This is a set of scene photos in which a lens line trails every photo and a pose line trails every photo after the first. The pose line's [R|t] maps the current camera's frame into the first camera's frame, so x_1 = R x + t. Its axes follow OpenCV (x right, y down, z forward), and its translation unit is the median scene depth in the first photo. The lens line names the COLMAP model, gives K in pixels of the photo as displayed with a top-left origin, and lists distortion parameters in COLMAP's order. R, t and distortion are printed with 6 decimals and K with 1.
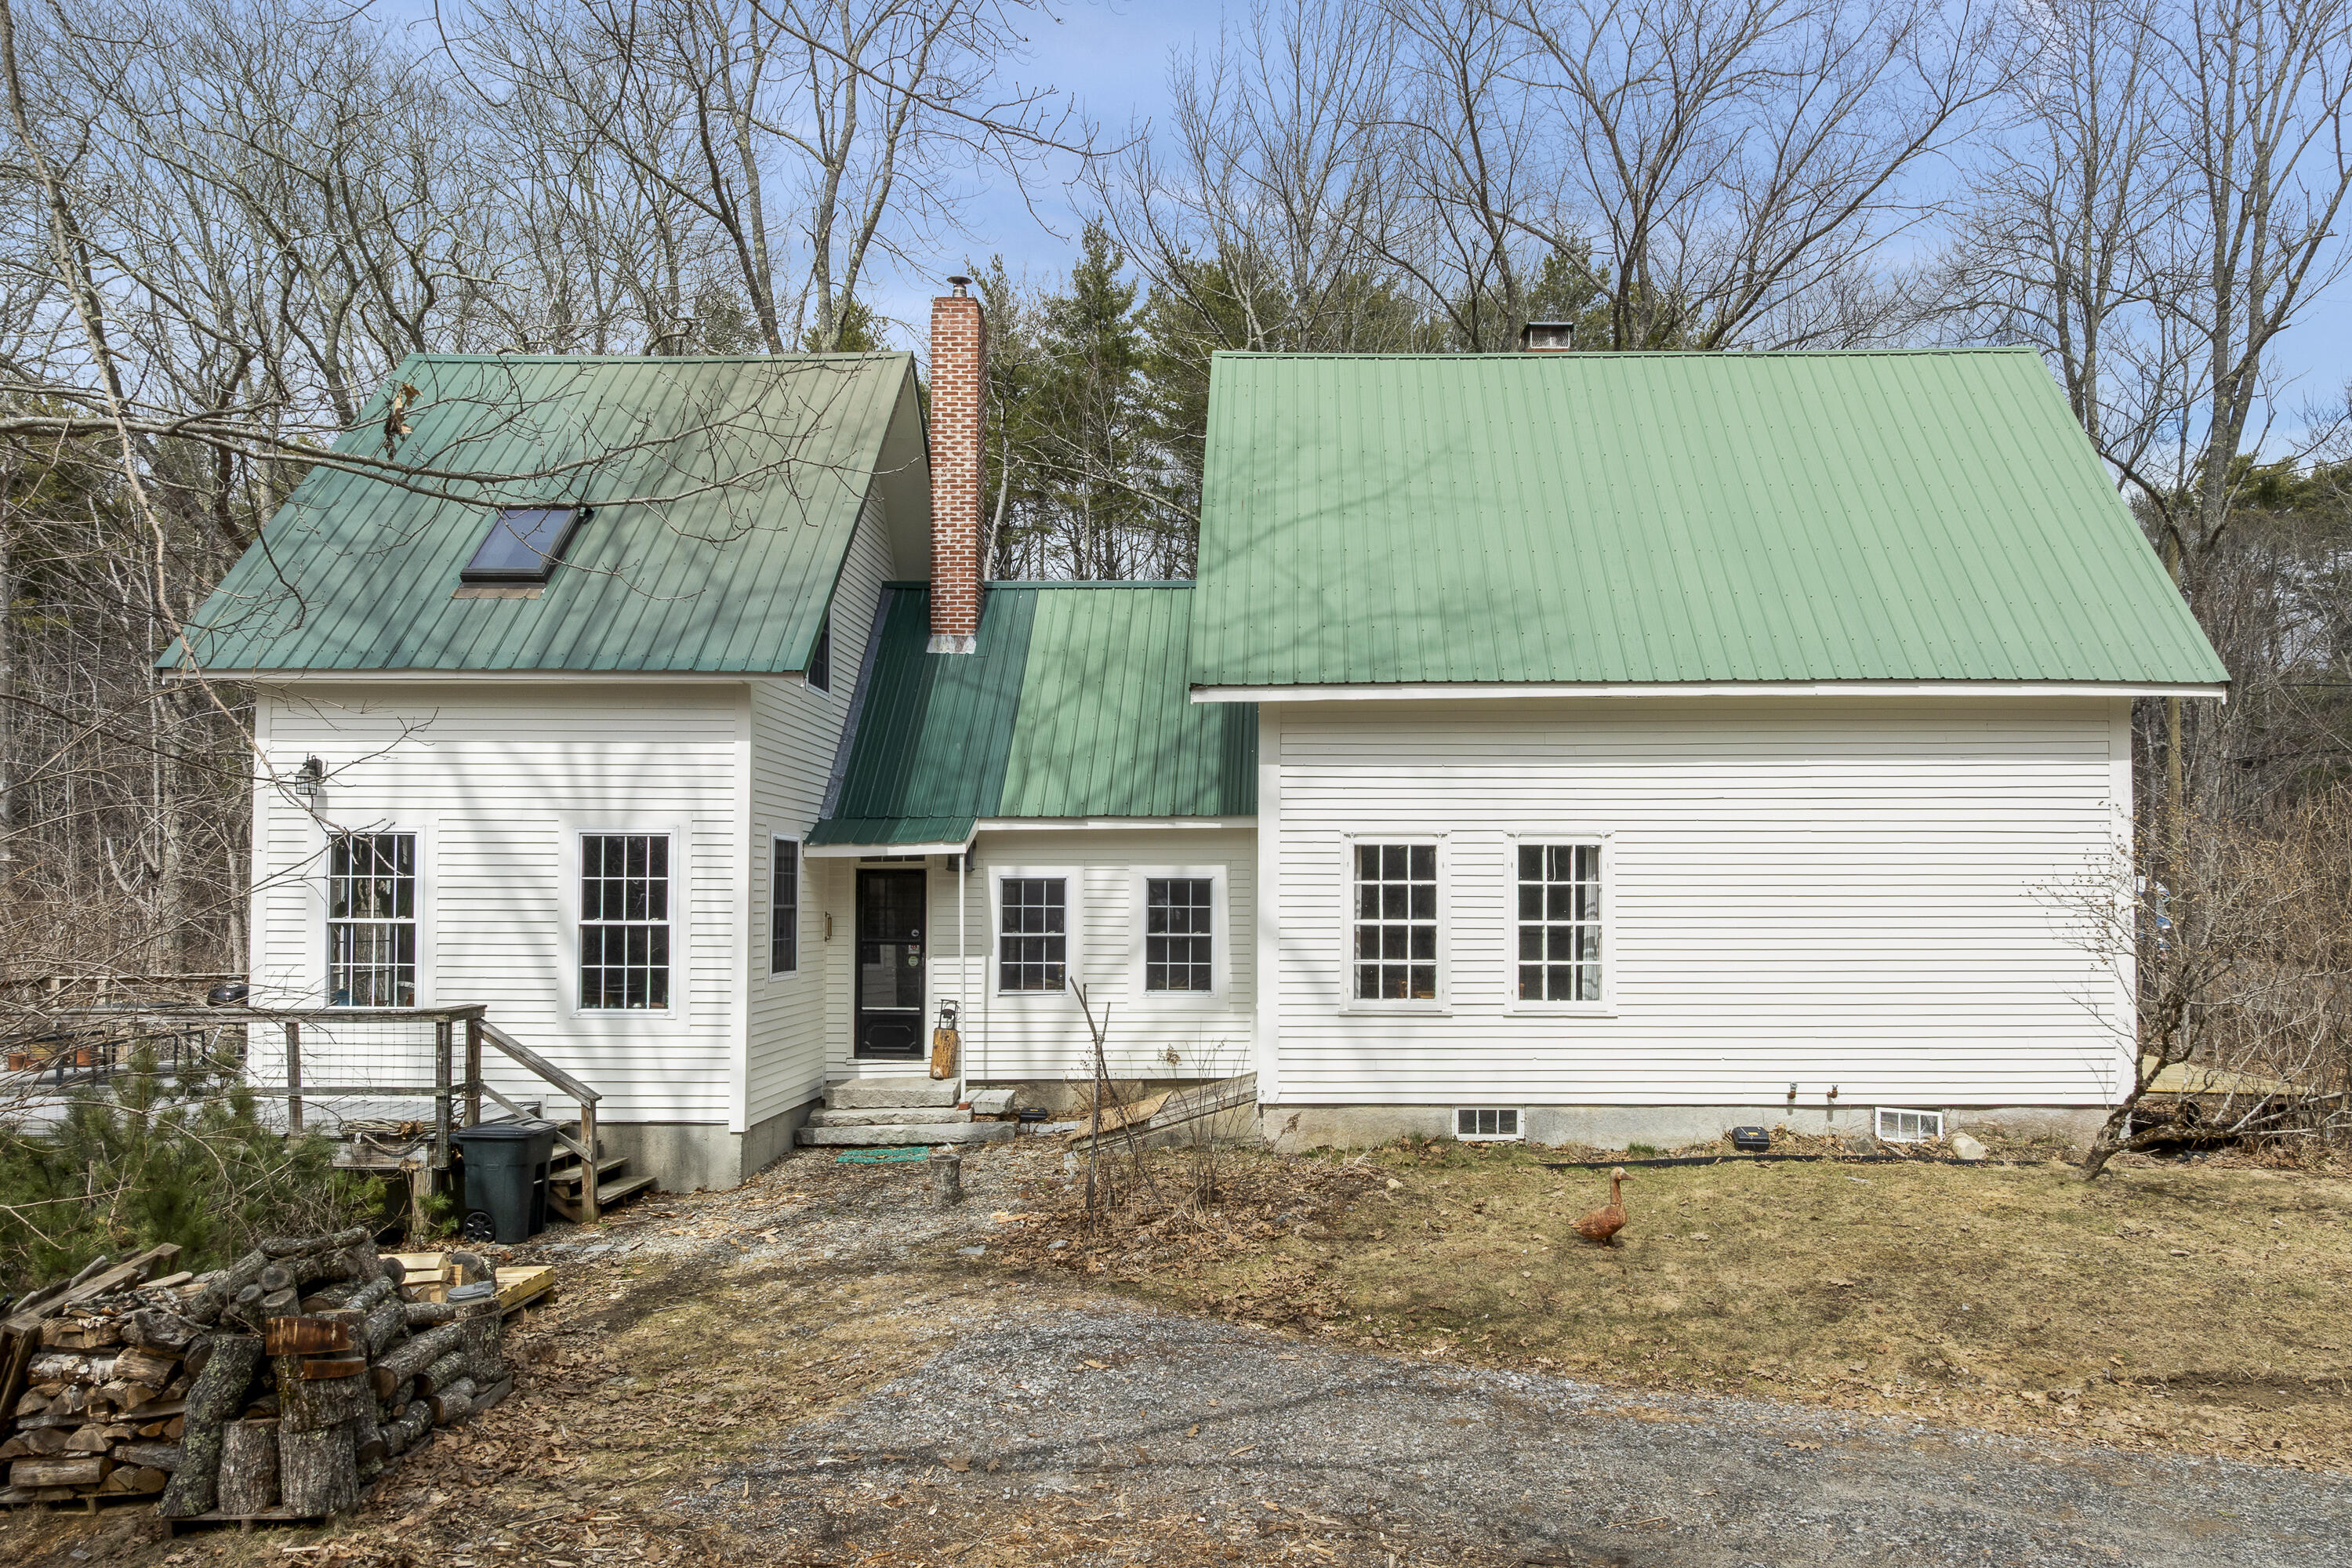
lens RADIAL K [[1648.5, 0, 1236.6], [0, 1648.5, 862.3], [0, 0, 1]] dist [-0.002021, -0.000987]
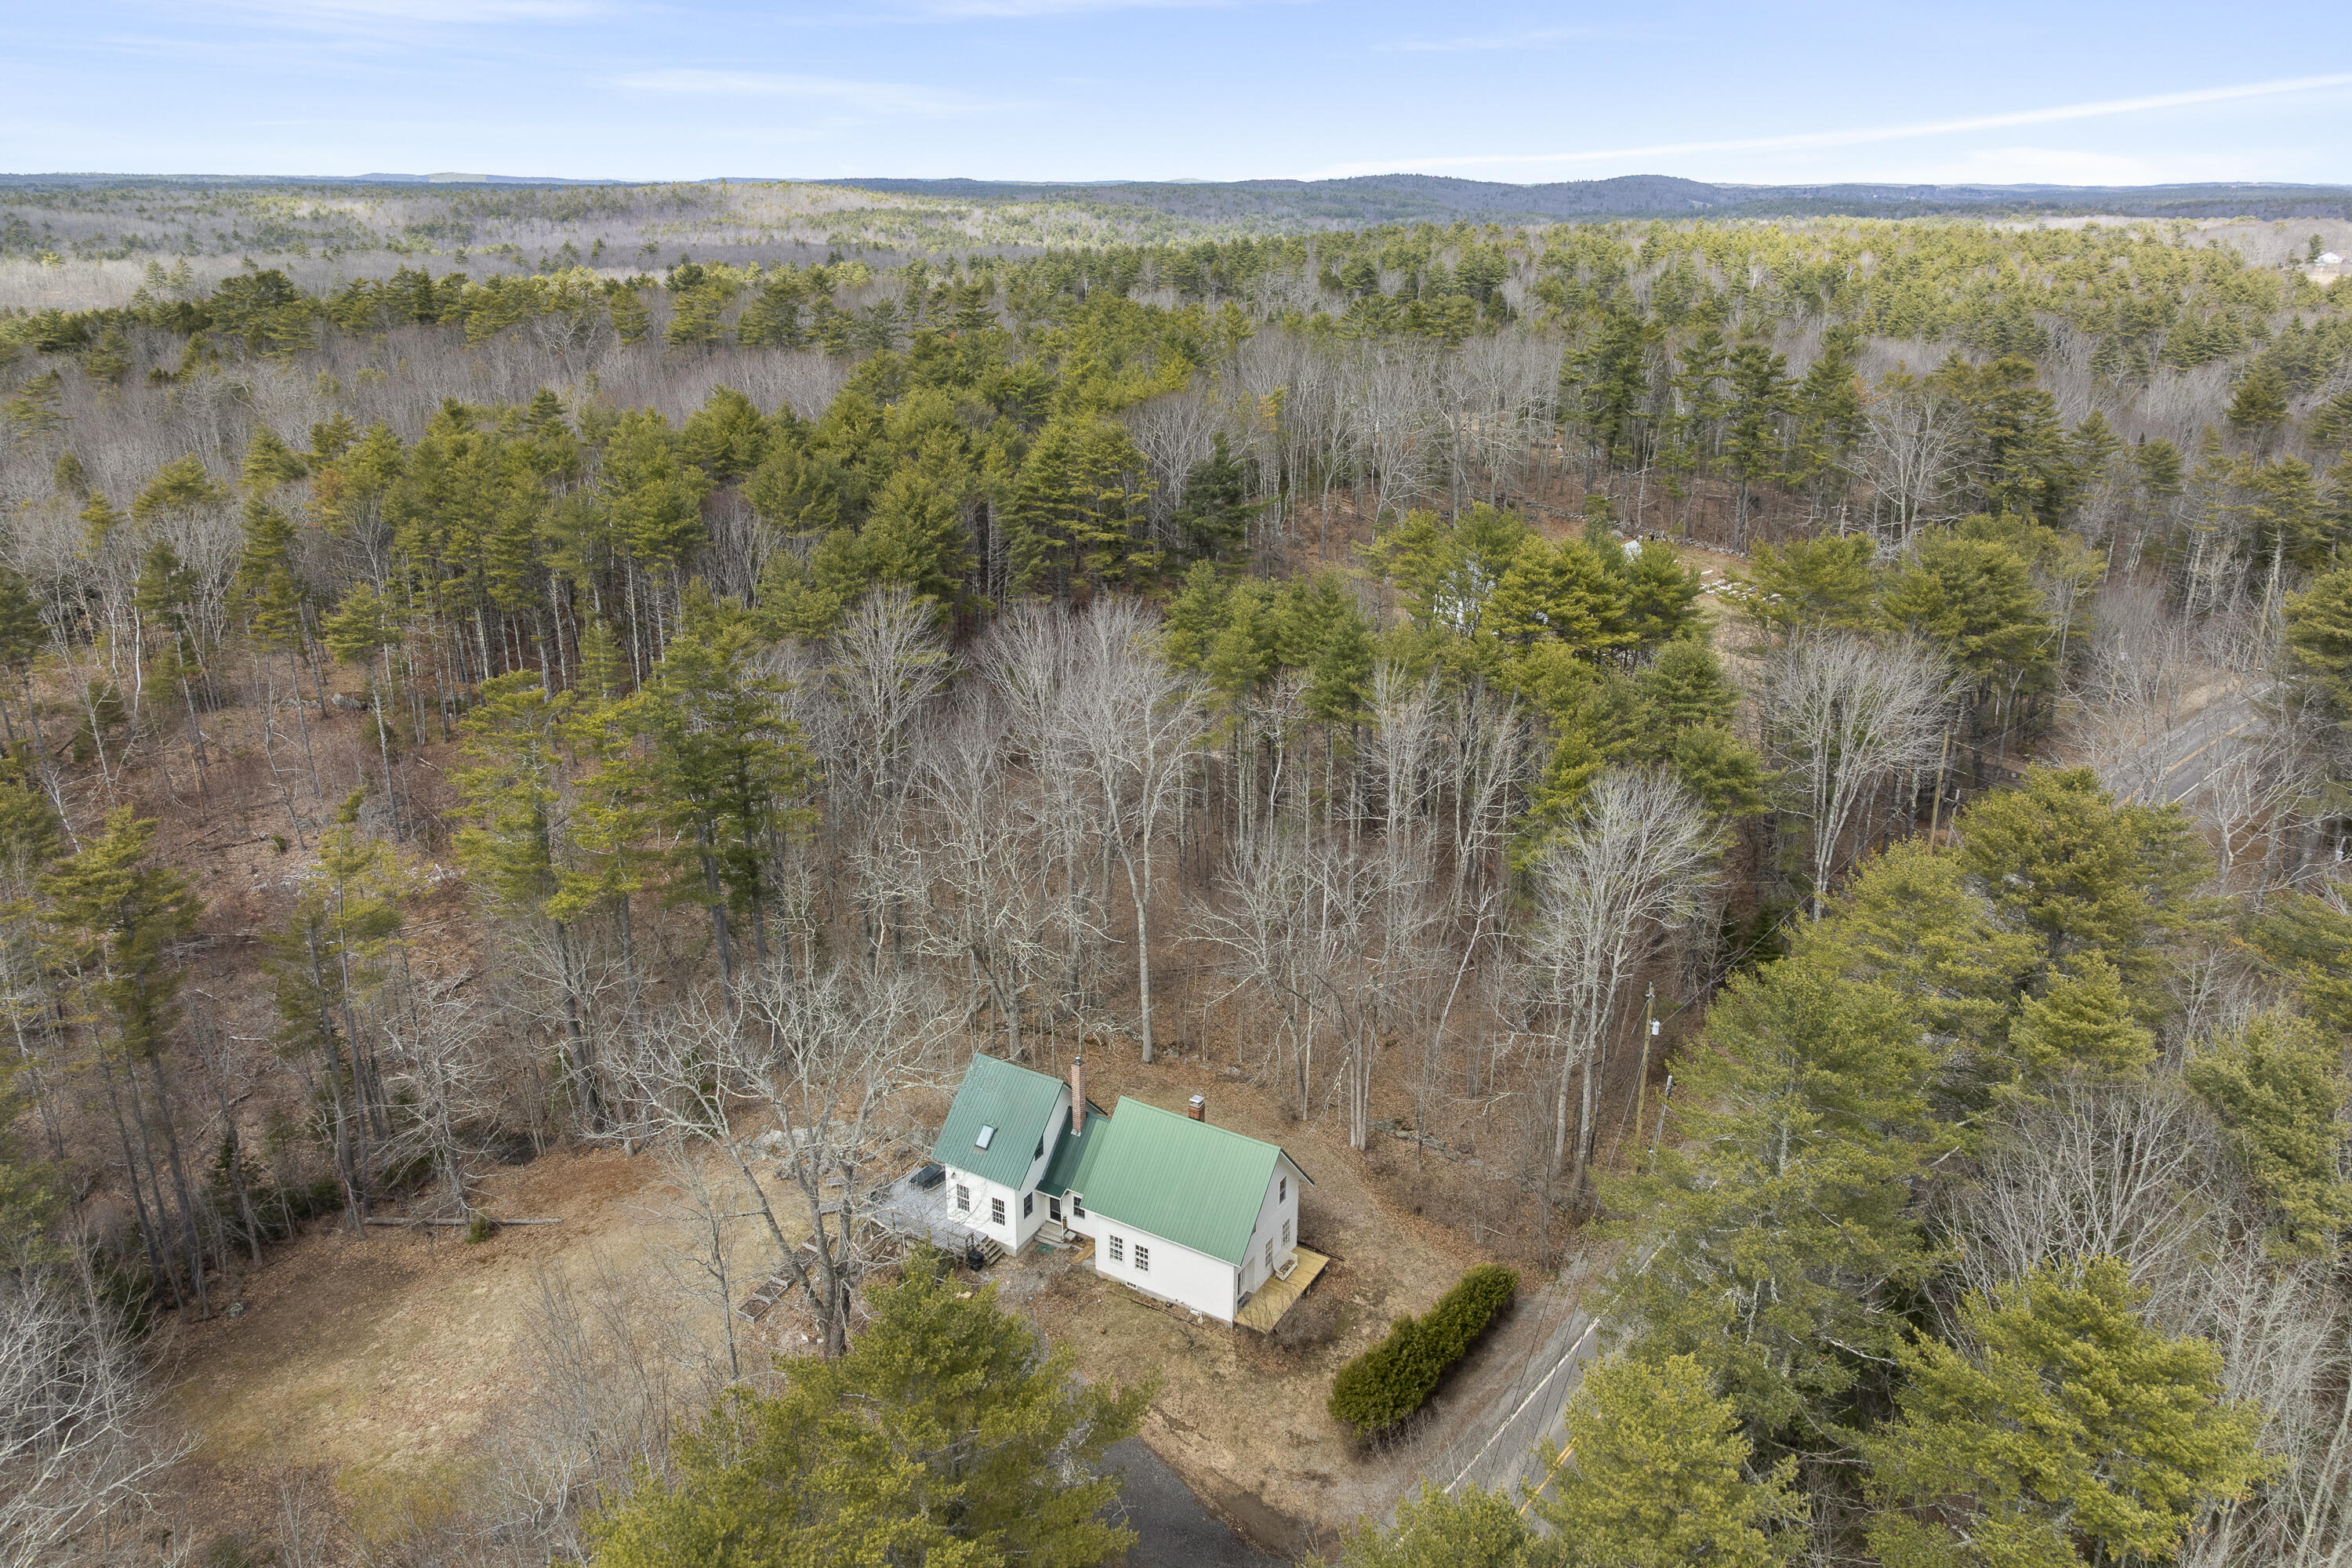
lens RADIAL K [[1598.3, 0, 1176.0], [0, 1598.3, 716.0], [0, 0, 1]] dist [-0.003218, -0.003840]
pose [[0.871048, 0.145882, -0.469034, 2.493574], [0.017508, 0.945052, 0.326451, -3.354386], [0.490885, -0.292566, 0.820632, -2.729679]]
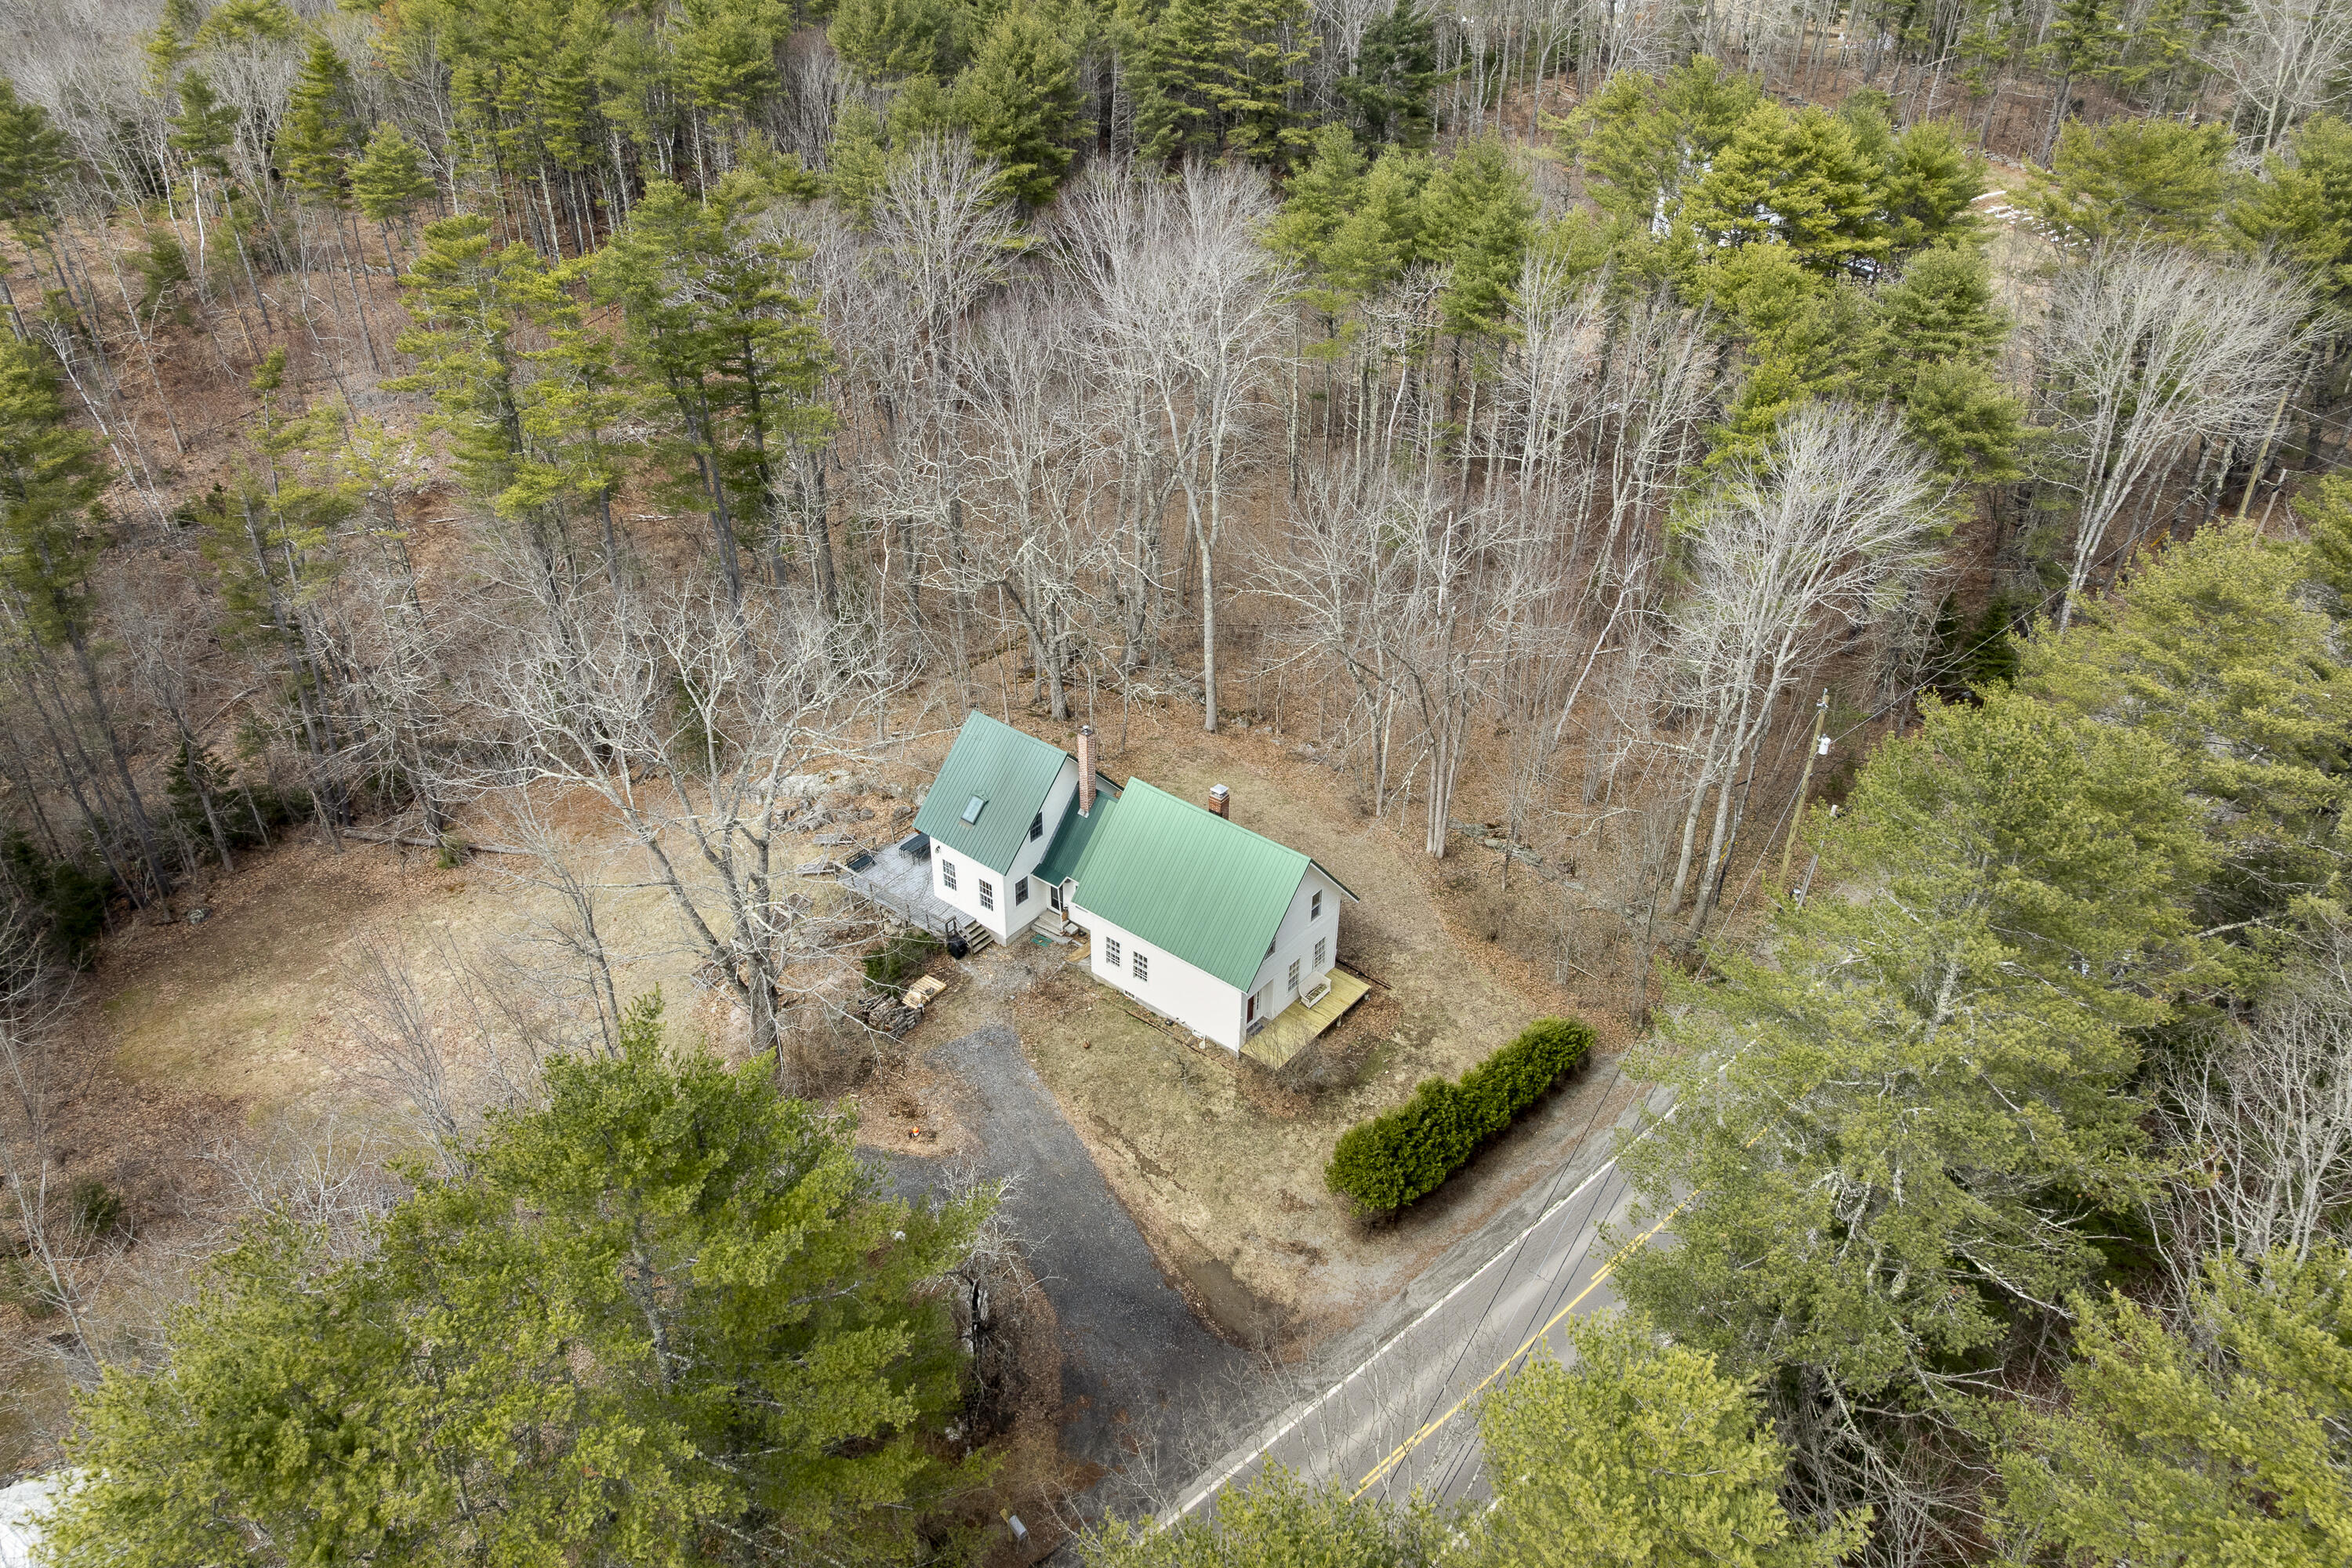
lens RADIAL K [[1606.5, 0, 1175.9], [0, 1606.5, 744.4], [0, 0, 1]] dist [-0.020746, 0.020735]
pose [[0.791882, 0.321412, -0.519247, 2.362998], [0.014018, 0.840493, 0.541641, -2.861209], [0.610513, -0.436194, 0.661066, -1.588909]]
